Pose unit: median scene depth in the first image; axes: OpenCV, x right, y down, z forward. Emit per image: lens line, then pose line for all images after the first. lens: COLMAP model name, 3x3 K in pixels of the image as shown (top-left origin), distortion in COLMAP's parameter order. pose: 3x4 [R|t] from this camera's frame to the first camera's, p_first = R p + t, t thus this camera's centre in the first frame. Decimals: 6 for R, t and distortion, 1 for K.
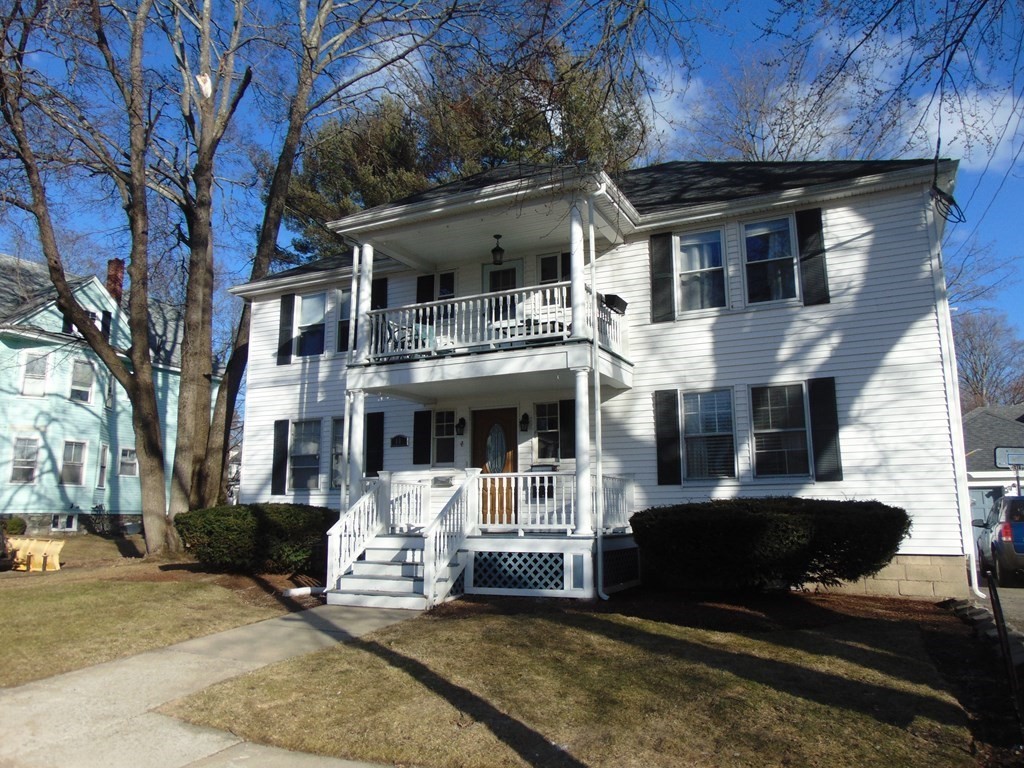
lens RADIAL K [[767.3, 0, 507.3], [0, 767.3, 384.2], [0, 0, 1]] dist [-0.015801, 0.009683]
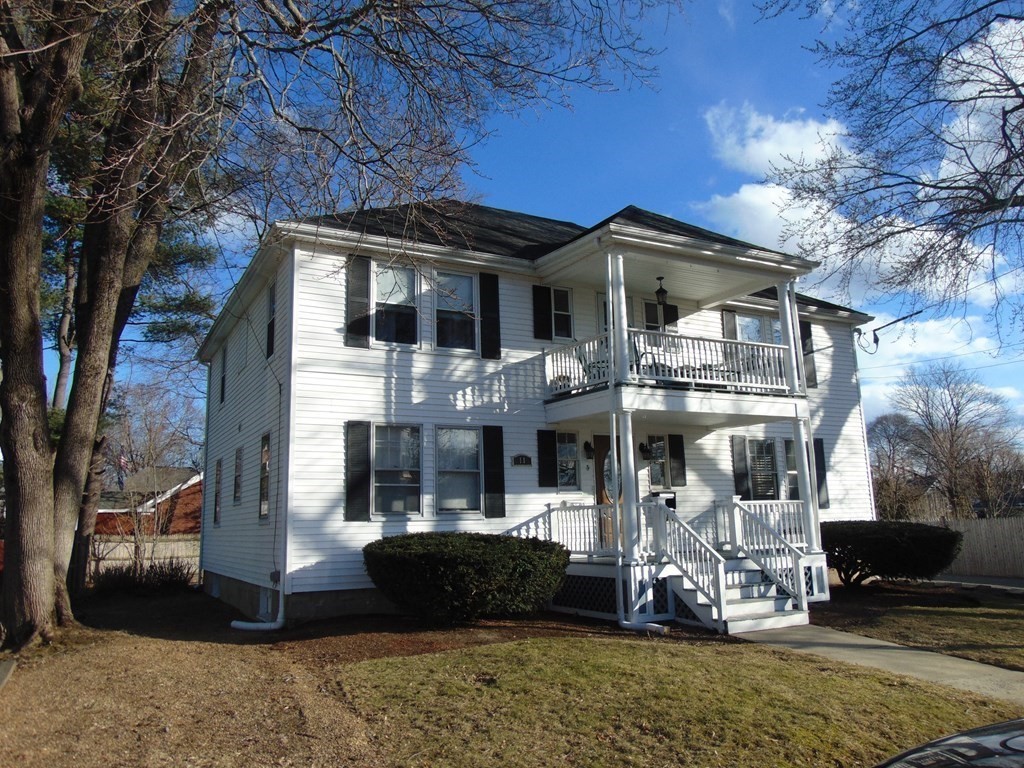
lens RADIAL K [[767.3, 0, 507.3], [0, 767.3, 384.2], [0, 0, 1]] dist [-0.015801, 0.009683]
pose [[0.580396, 0.131415, 0.803661, -0.900269], [-0.116582, 0.990136, -0.077713, 0.058032], [-0.805946, -0.048588, 0.589992, 0.485279]]
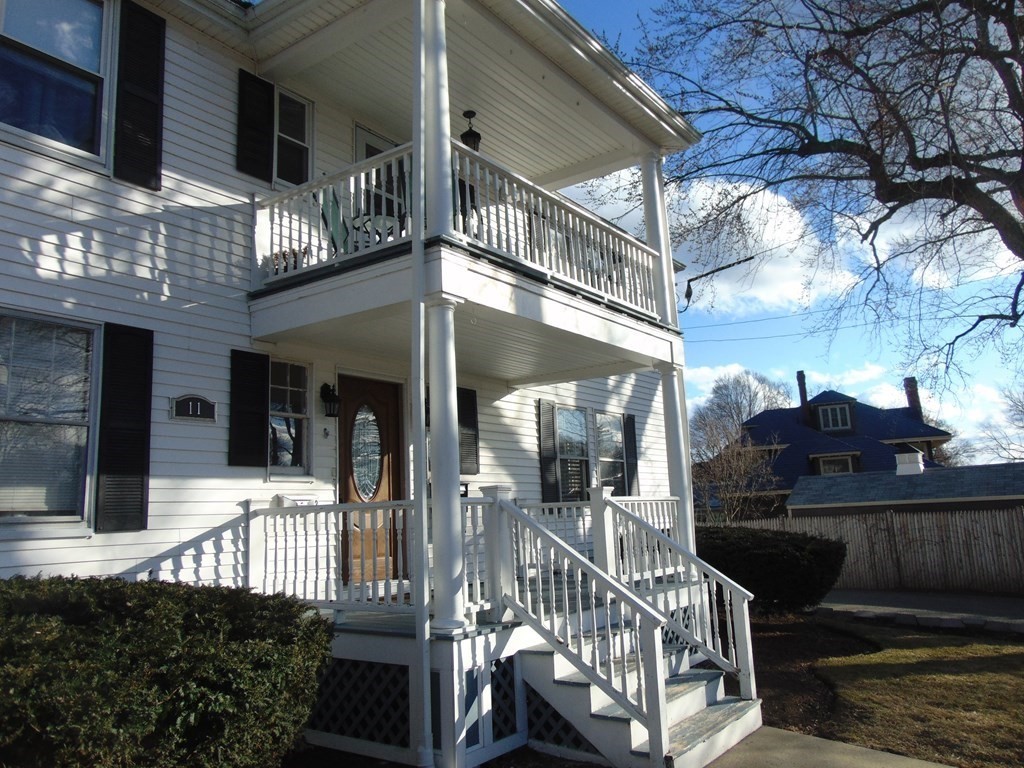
lens RADIAL K [[767.3, 0, 507.3], [0, 767.3, 384.2], [0, 0, 1]] dist [-0.015801, 0.009683]
pose [[0.188428, 0.163325, 0.968411, -0.527259], [-0.134504, 0.981074, -0.139289, 0.097740], [-0.972833, -0.104009, 0.206830, 0.748491]]
